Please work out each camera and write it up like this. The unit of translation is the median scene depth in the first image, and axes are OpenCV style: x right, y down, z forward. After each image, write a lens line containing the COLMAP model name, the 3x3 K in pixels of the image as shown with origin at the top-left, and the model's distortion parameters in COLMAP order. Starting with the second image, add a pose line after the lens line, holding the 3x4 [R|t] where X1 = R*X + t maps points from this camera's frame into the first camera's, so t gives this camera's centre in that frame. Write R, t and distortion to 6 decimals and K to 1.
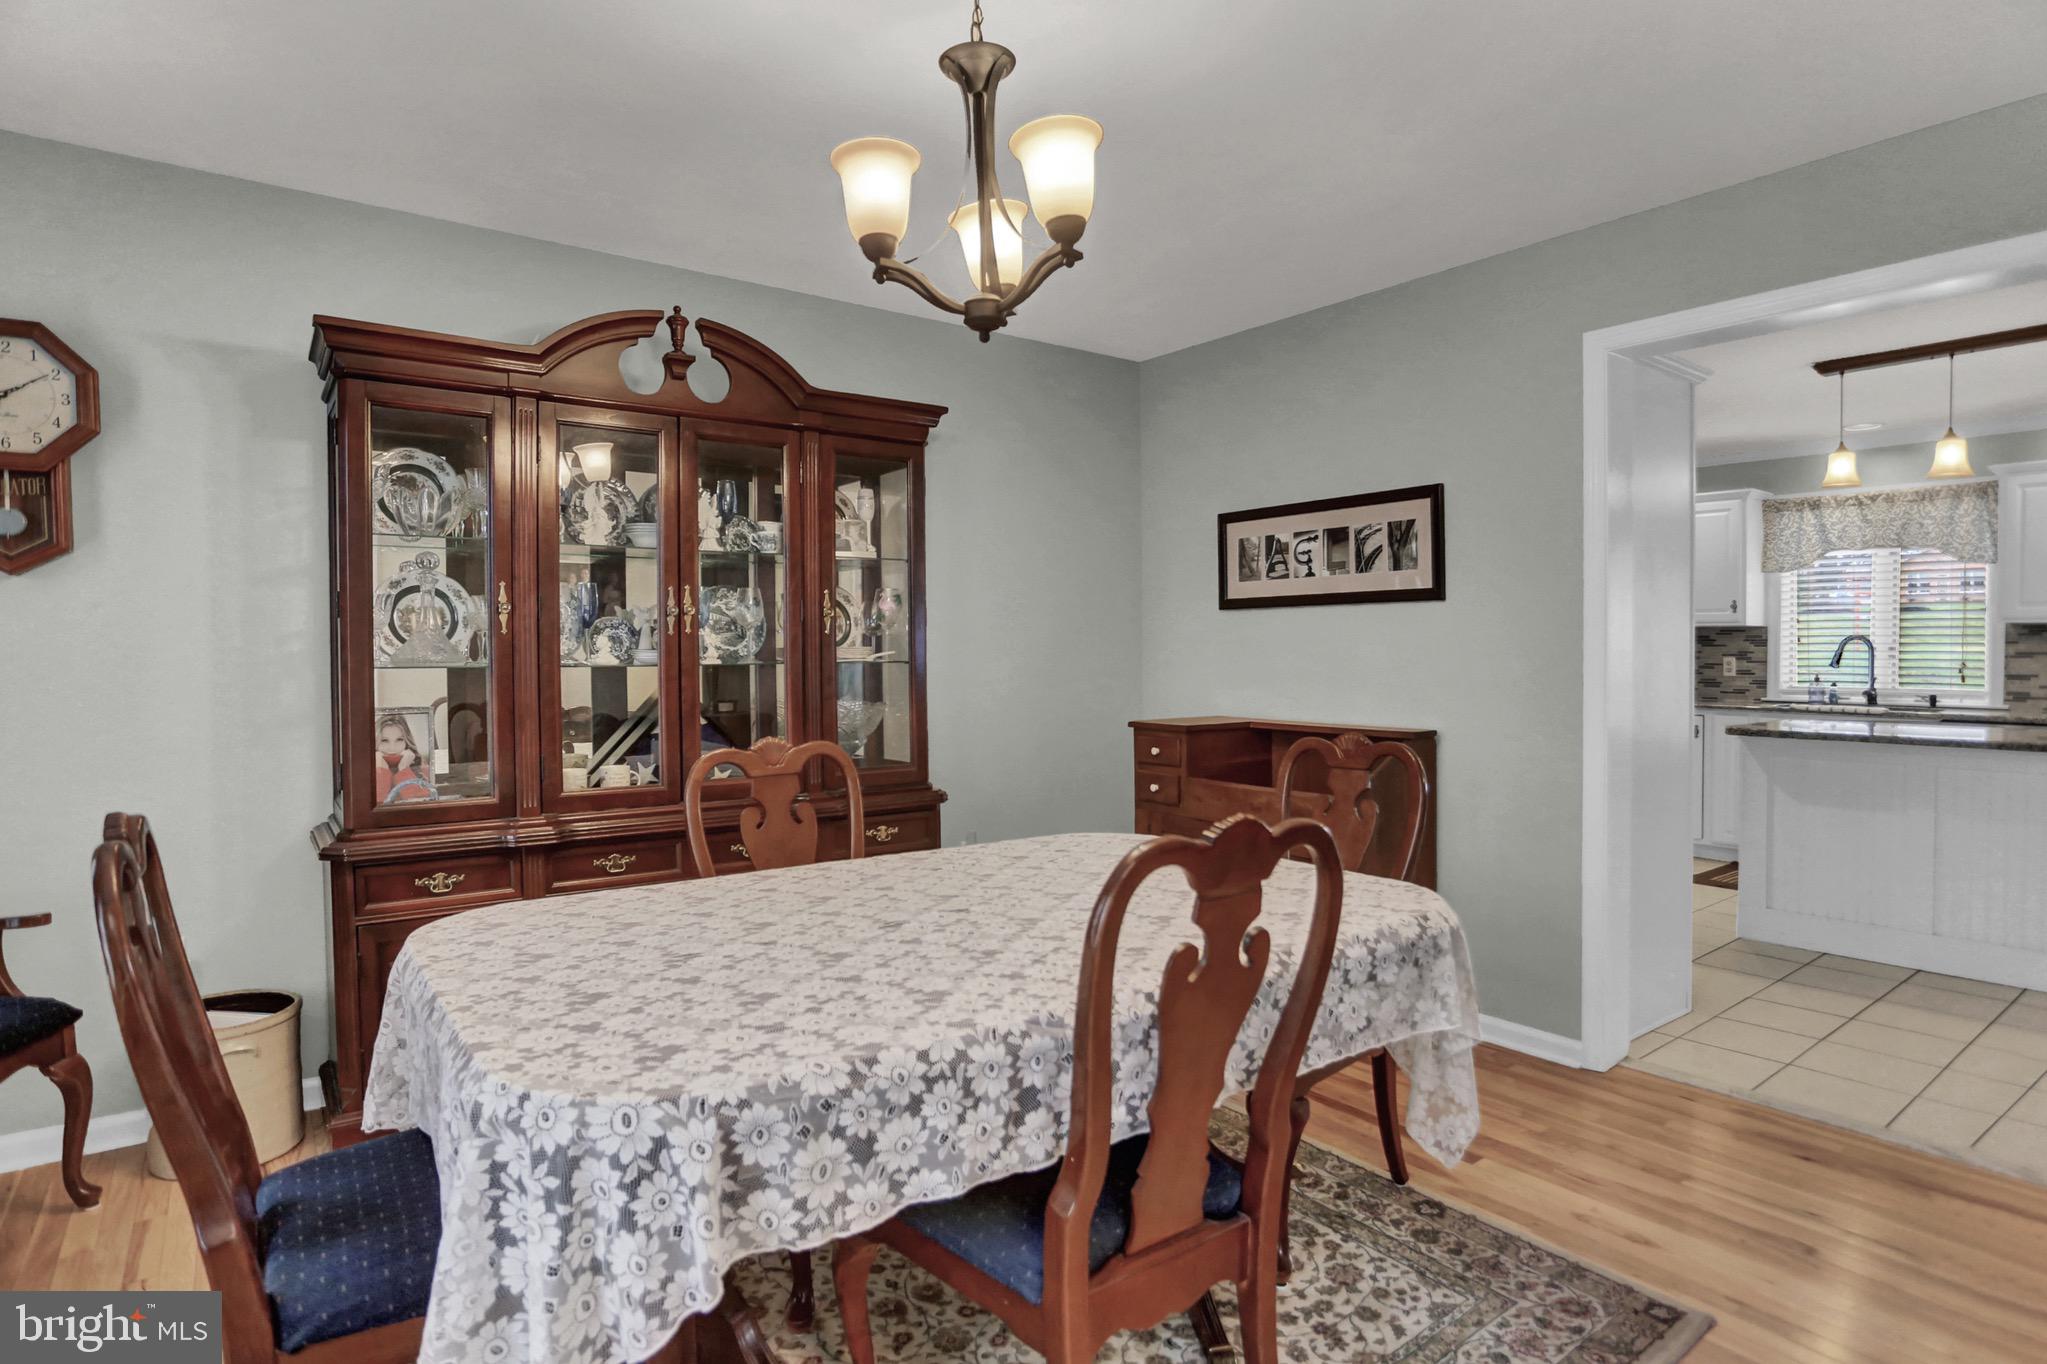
lens RADIAL K [[1116.5, 0, 1029.3], [0, 1116.5, 685.6], [0, 0, 1]] dist [-0.007200, -0.000602]
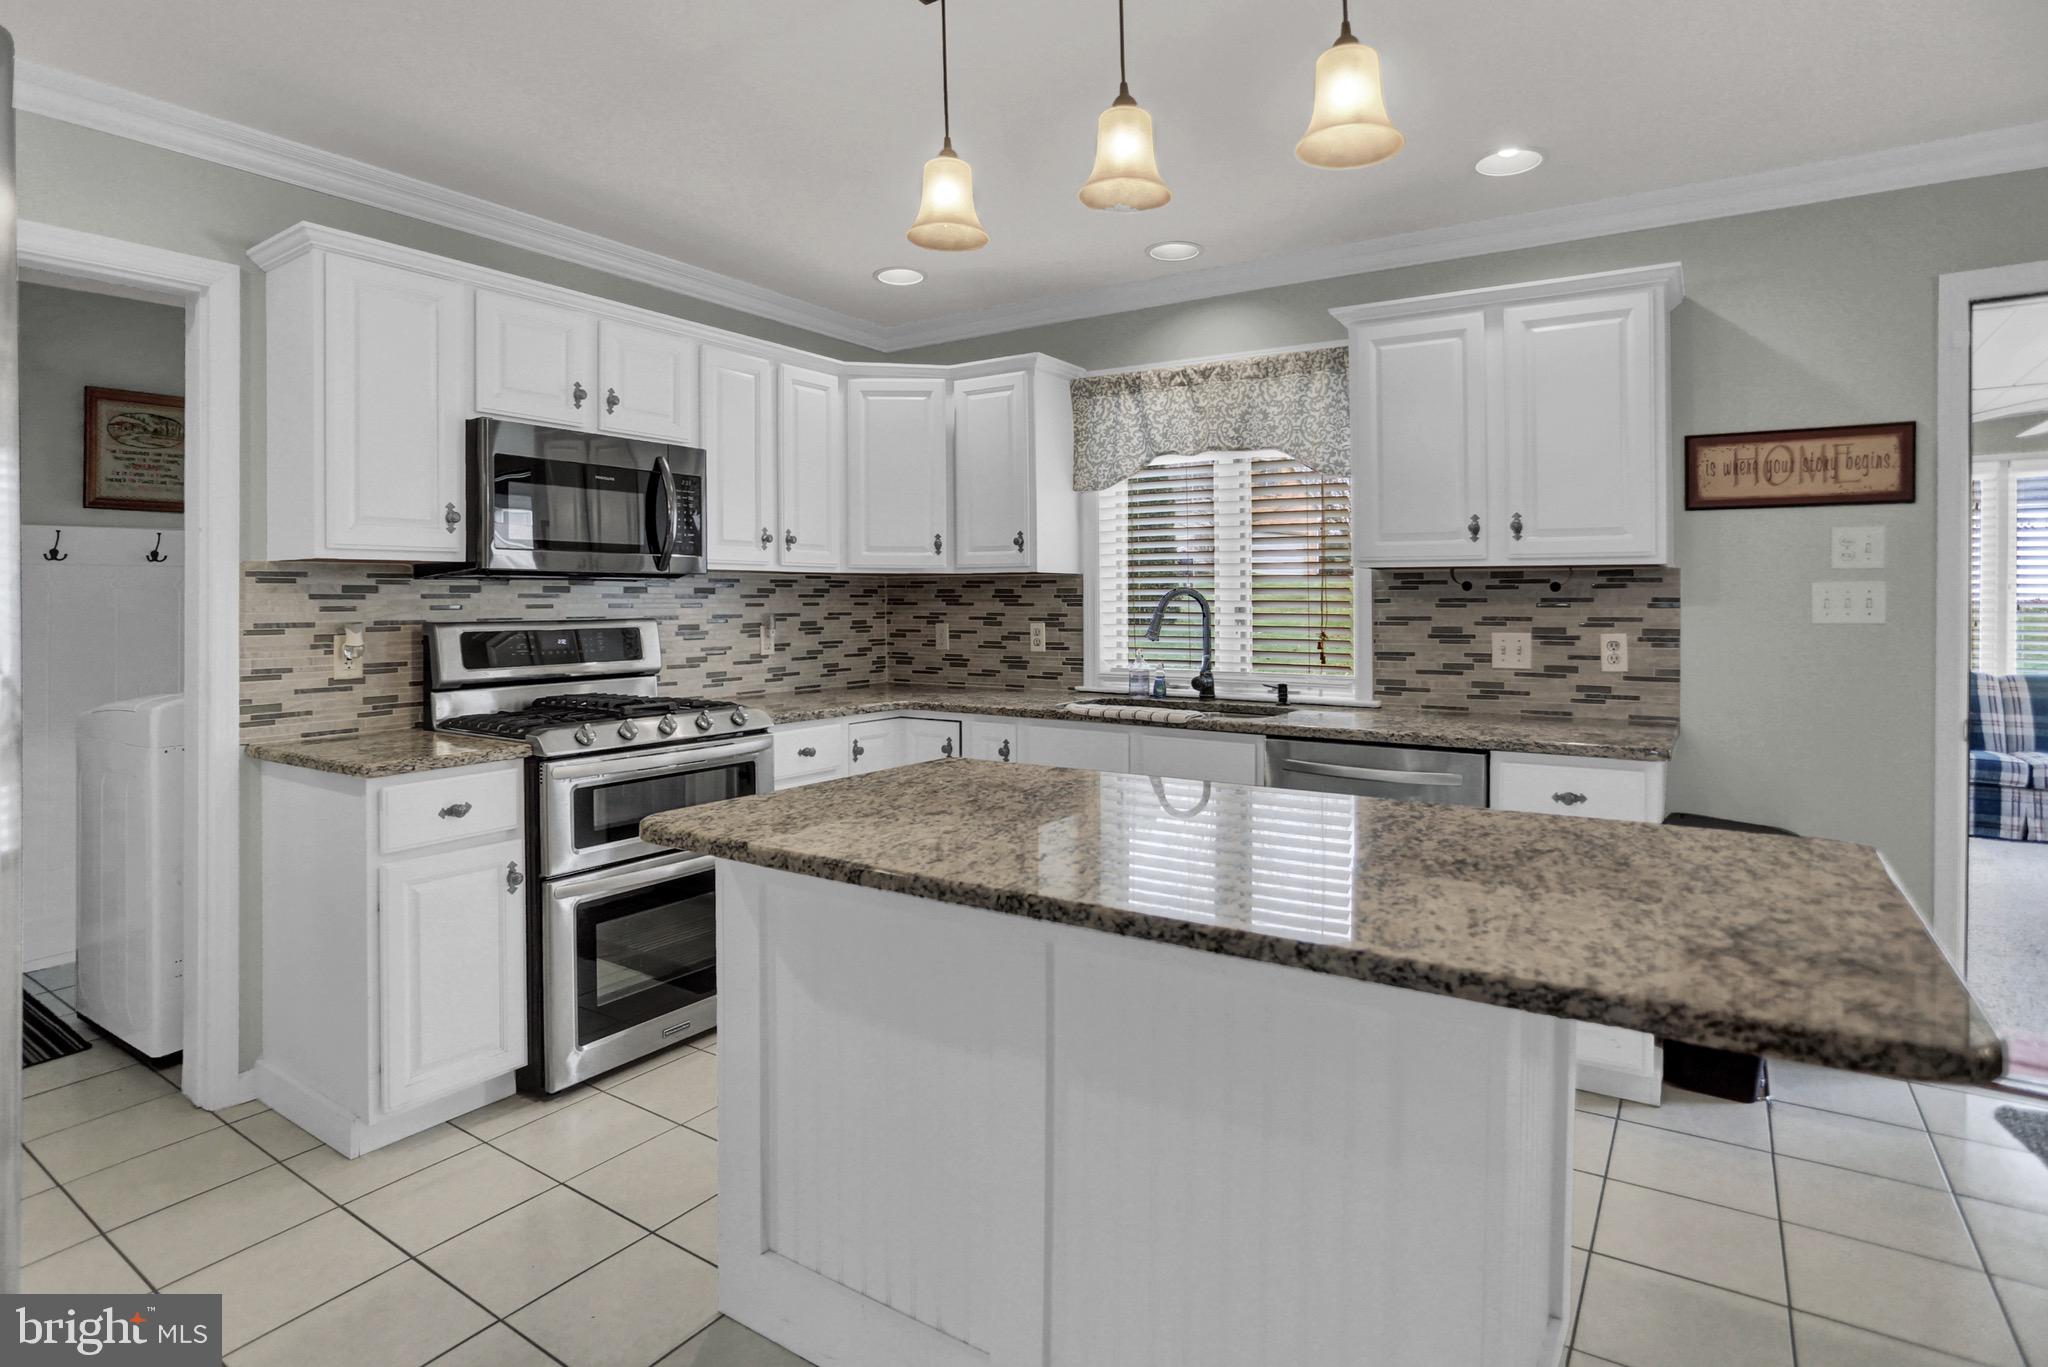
lens RADIAL K [[1045.9, 0, 1029.0], [0, 1045.9, 600.1], [0, 0, 1]] dist [-0.033936, 0.004756]
pose [[0.960187, 0.002226, 0.279348, 0.482308], [0.008265, 0.999304, -0.036371, -0.017513], [-0.279235, 0.037232, 0.959501, 0.446368]]
